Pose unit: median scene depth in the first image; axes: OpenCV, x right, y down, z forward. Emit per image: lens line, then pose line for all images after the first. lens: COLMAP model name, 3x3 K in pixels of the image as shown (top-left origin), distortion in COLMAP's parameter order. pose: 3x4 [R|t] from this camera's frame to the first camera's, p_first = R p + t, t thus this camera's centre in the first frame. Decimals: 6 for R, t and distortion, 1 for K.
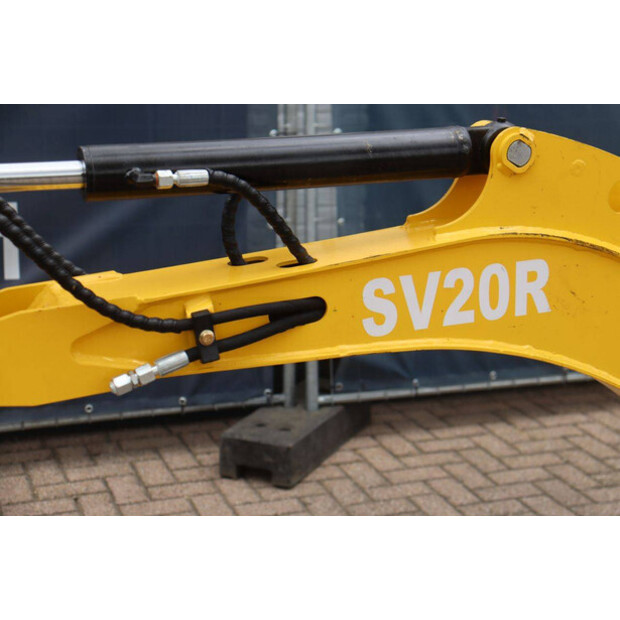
lens RADIAL K [[1487.0, 0, 310.0], [0, 1487.0, 310.0], [0, 0, 1]] dist [0.507363, -0.265370]
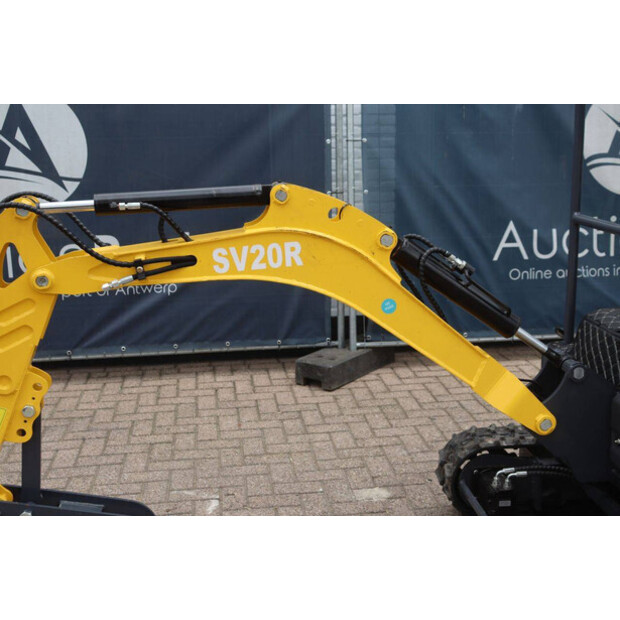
lens RADIAL K [[1487.0, 0, 310.0], [0, 1487.0, 310.0], [0, 0, 1]] dist [0.507363, -0.265370]
pose [[0.936504, 0.007876, -0.350568, 0.970578], [-0.025868, 0.998575, -0.046670, 0.176192], [0.349701, 0.052775, 0.935374, -1.116575]]
